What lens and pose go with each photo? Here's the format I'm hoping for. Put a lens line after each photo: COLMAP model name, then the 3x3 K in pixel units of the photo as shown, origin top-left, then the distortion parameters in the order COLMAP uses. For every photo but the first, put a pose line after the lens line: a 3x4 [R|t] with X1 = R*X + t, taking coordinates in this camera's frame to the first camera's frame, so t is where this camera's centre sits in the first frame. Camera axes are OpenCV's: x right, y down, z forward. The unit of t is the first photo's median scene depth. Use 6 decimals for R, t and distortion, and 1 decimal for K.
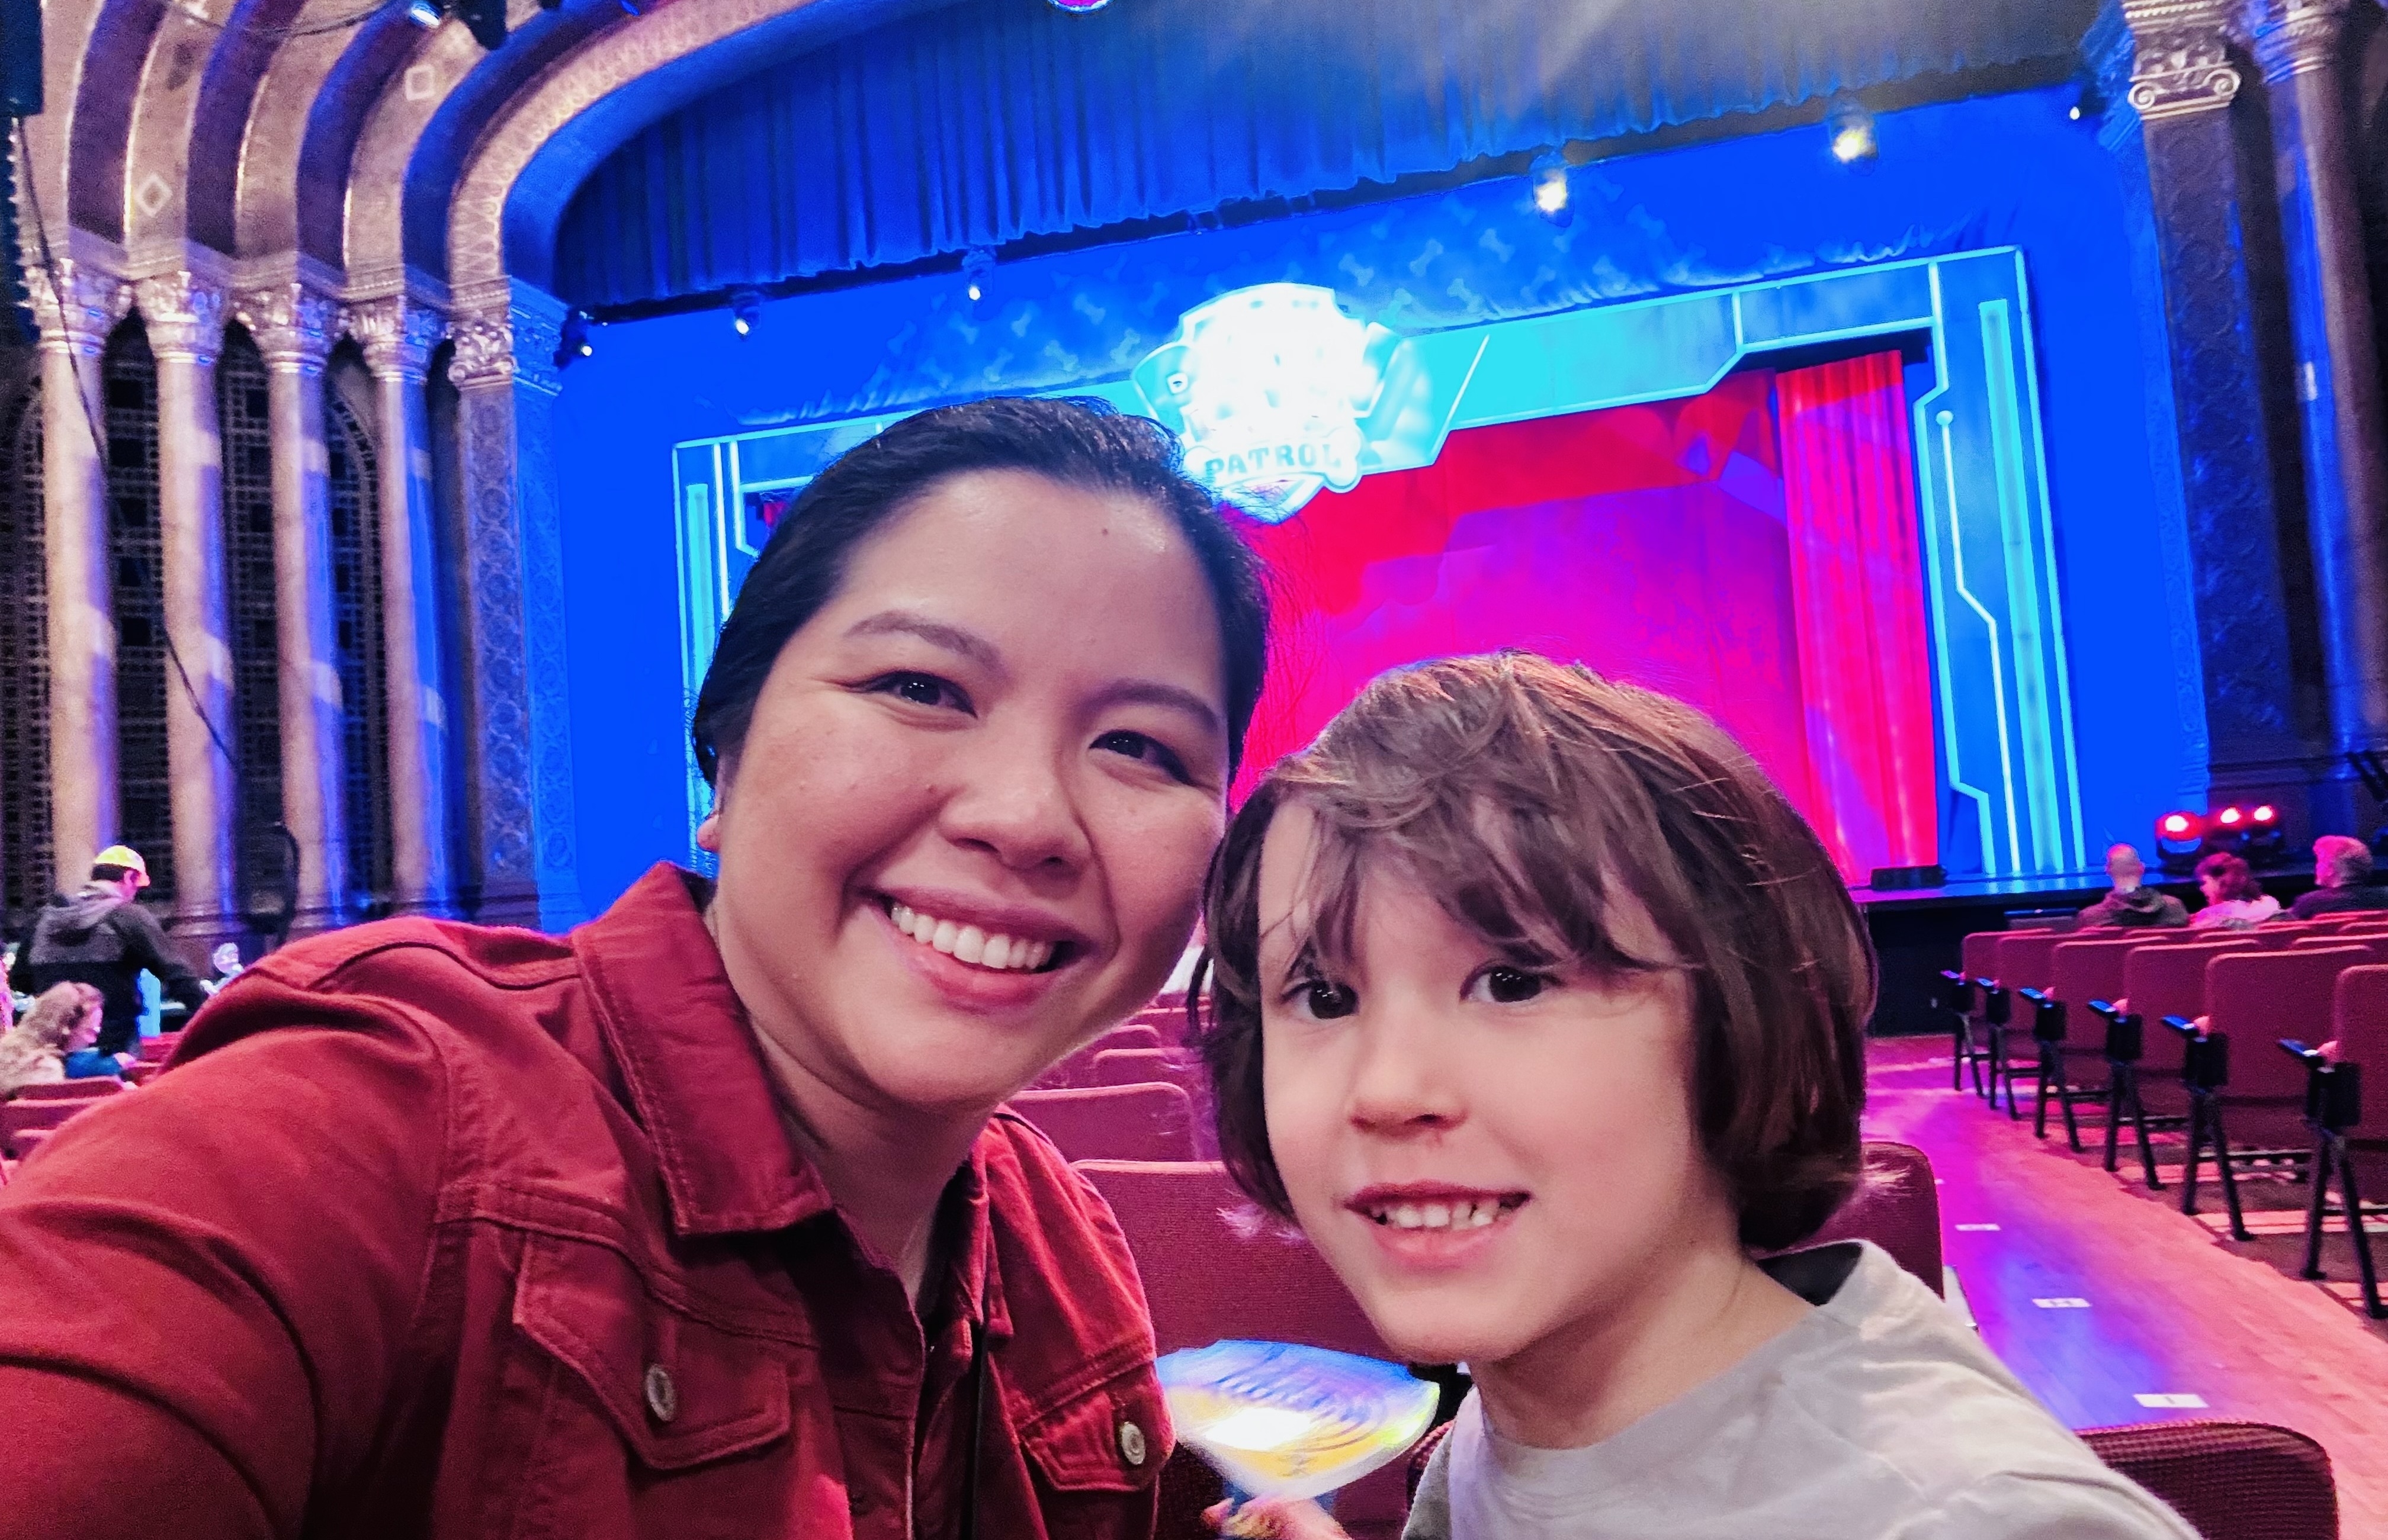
lens RADIAL K [[1672.7, 0, 1194.0], [0, 1672.7, 770.0], [0, 0, 1]] dist [0.080383, -0.100178]
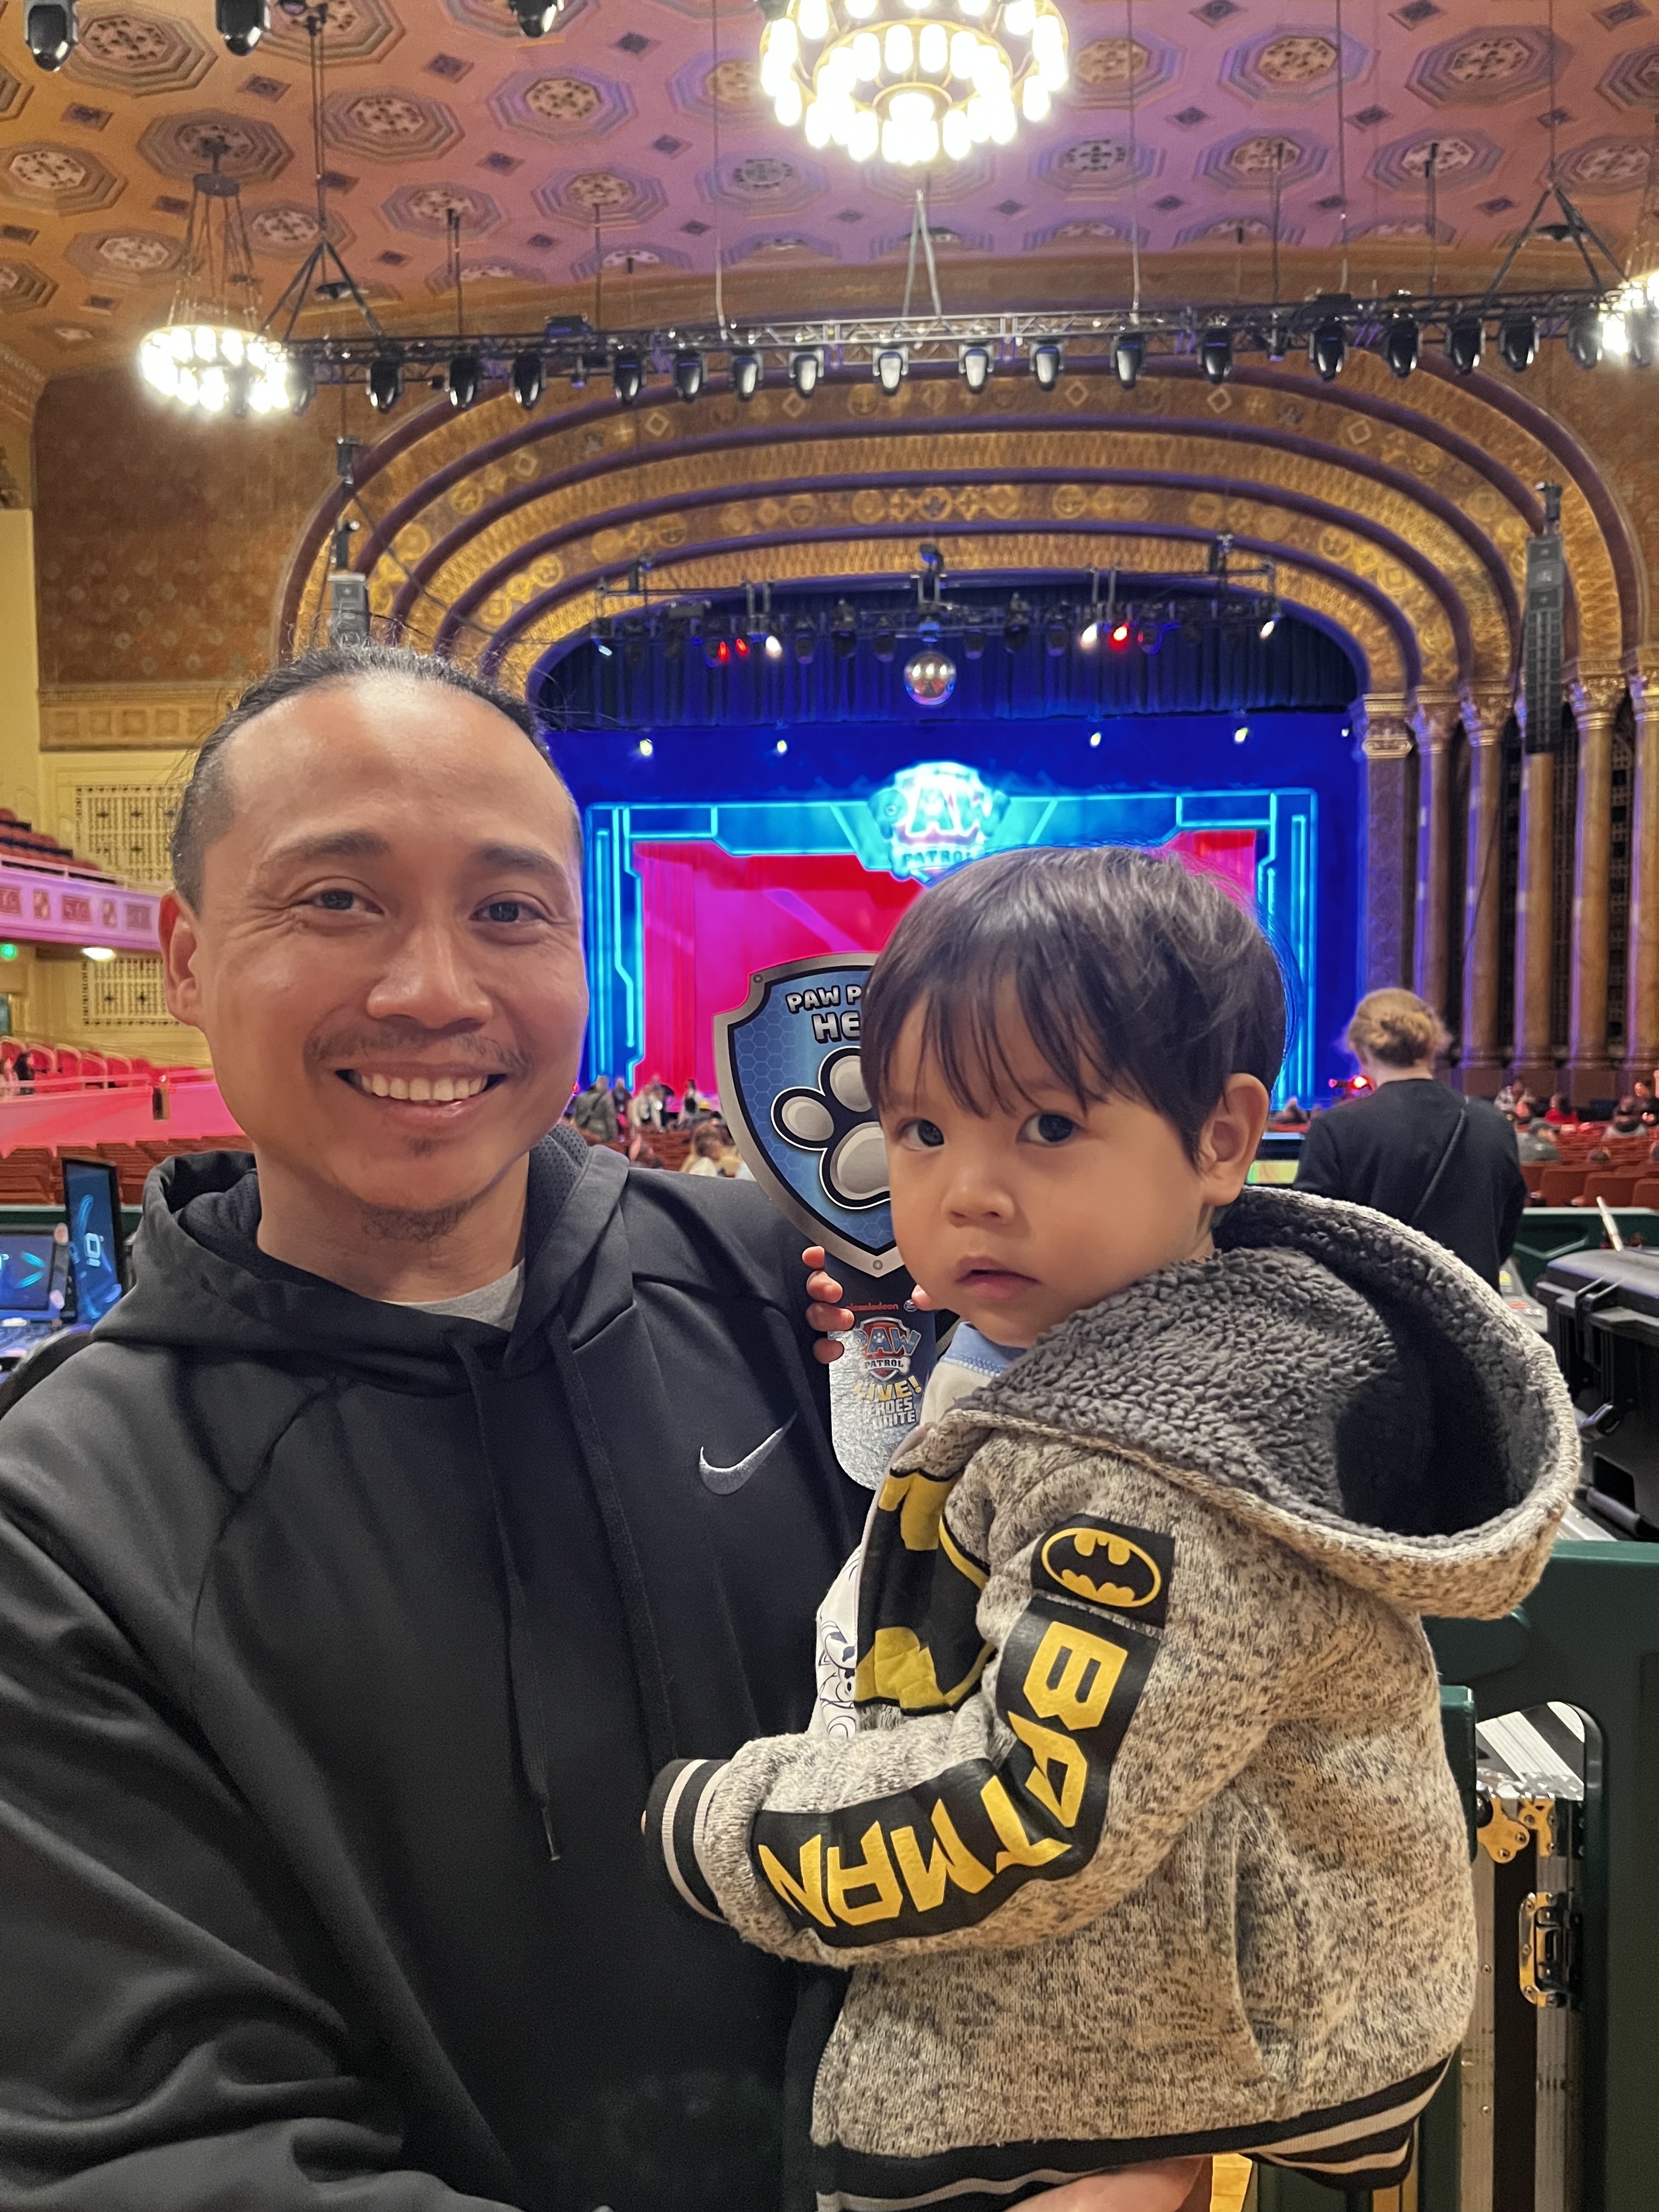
lens RADIAL K [[1680.3, 0, 829.5], [0, 1680.3, 1106.0], [0, 0, 1]] dist [0.032836, -0.040563]
pose [[0.983455, 0.058516, 0.171439, -0.382391], [-0.074984, 0.993005, 0.091209, -0.070223], [-0.164902, -0.102555, 0.980964, -0.864974]]
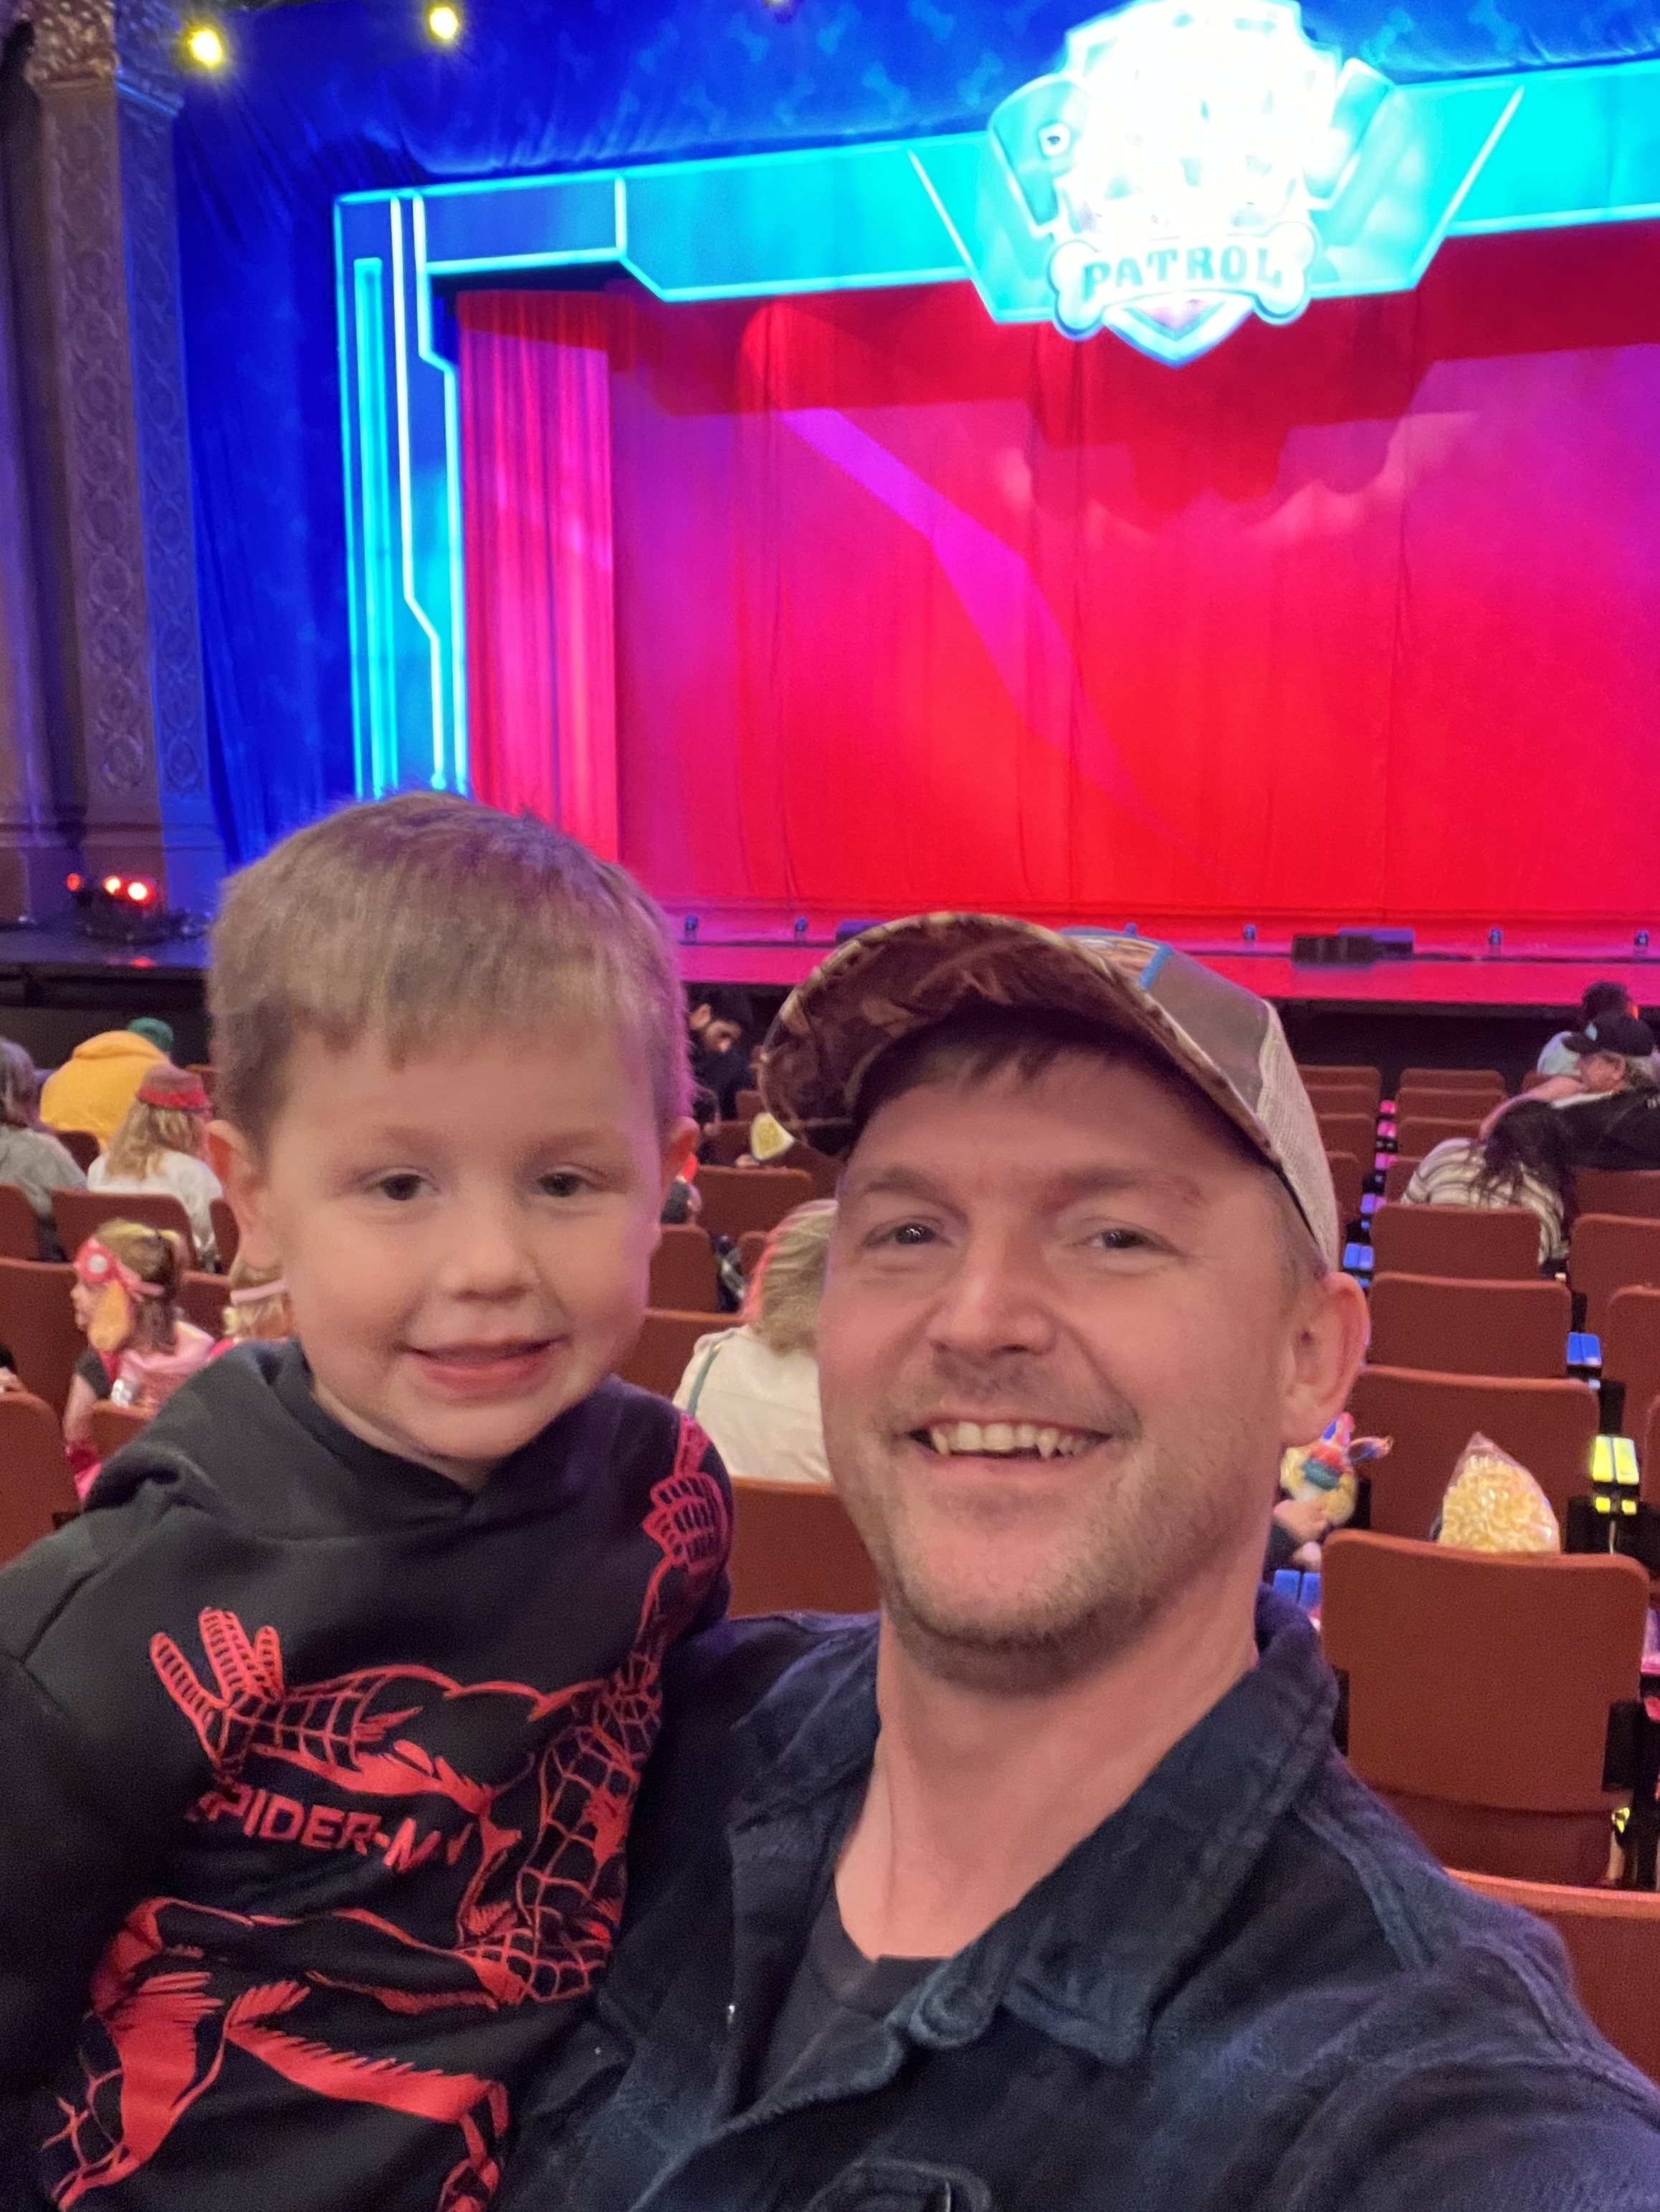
lens RADIAL K [[1947.5, 0, 830.0], [0, 1947.5, 1106.0], [0, 0, 1]] dist [0.085080, -0.119291]
pose [[0.995993, 0.077520, -0.044592, -0.034867], [-0.065492, 0.971788, 0.226580, -0.023385], [0.060899, -0.222752, 0.972971, 0.119936]]
